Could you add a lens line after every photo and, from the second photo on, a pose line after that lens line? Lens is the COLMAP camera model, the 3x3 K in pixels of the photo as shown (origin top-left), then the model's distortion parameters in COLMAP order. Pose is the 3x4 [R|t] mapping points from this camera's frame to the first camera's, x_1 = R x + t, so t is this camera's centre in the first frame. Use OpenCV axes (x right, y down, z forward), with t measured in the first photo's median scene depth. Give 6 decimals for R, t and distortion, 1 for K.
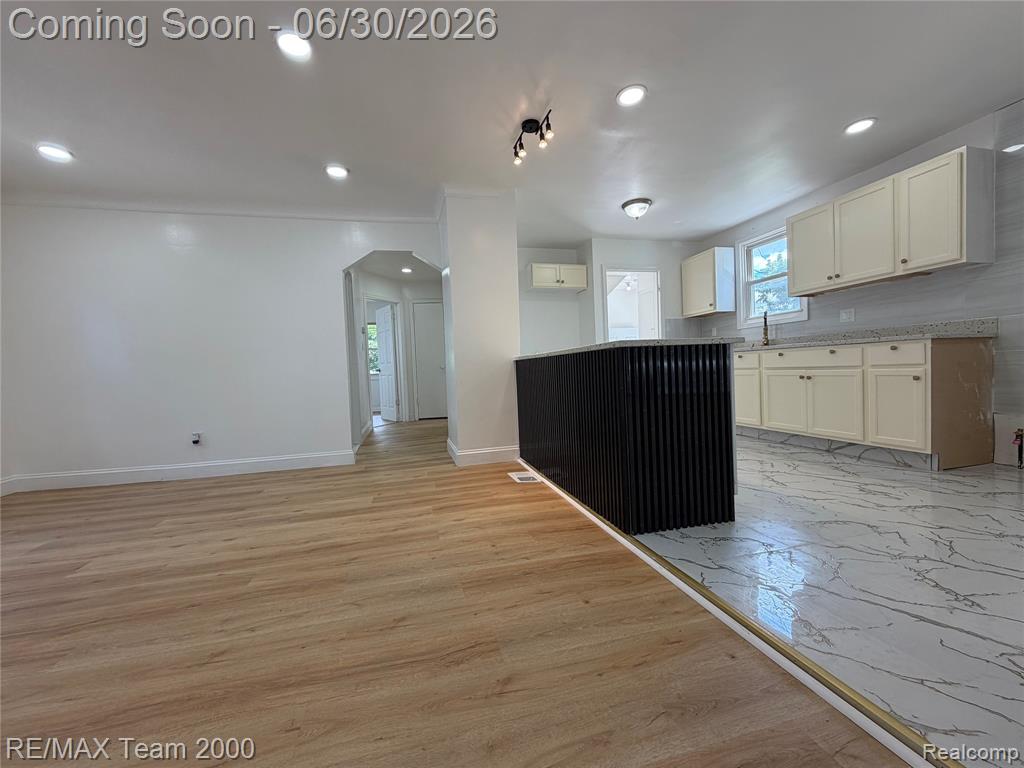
lens RADIAL K [[408.0, 0, 507.5], [0, 408.0, 384.3], [0, 0, 1]] dist [0.000589, -0.000040]
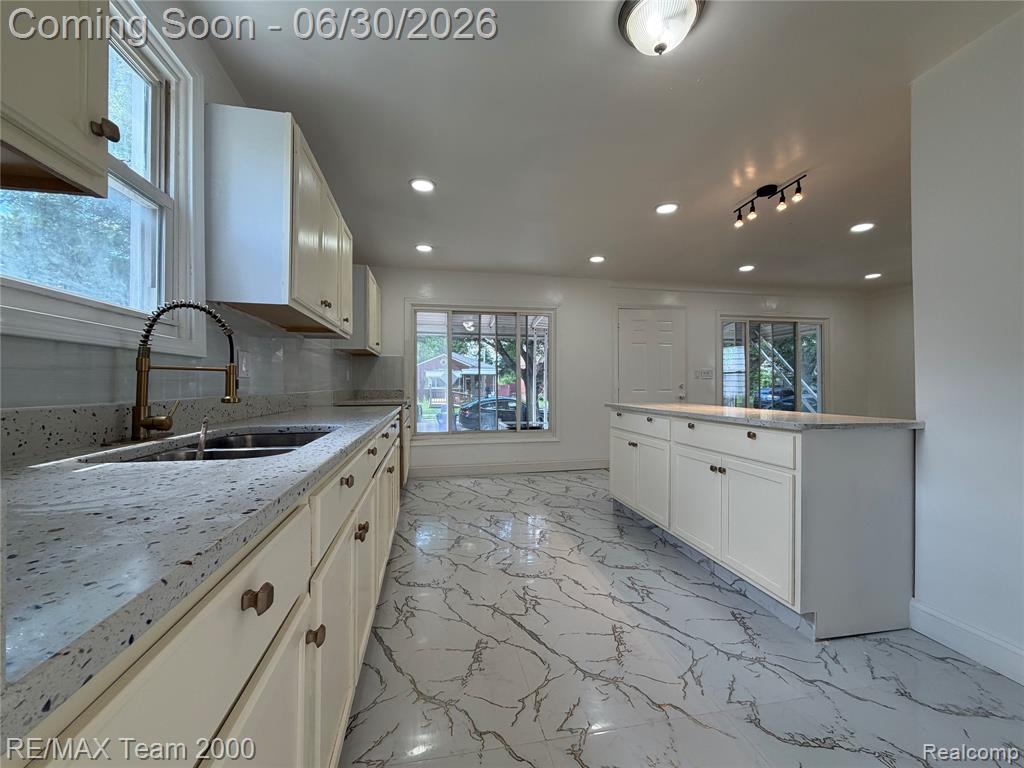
lens RADIAL K [[408.0, 0, 513.9], [0, 408.0, 382.9], [0, 0, 1]] dist [0.000589, -0.000040]
pose [[-0.997231, 0.055325, 0.049685, 0.750955], [0.056685, 0.998043, 0.026392, -0.182084], [-0.048127, 0.029135, -0.998416, 1.596300]]
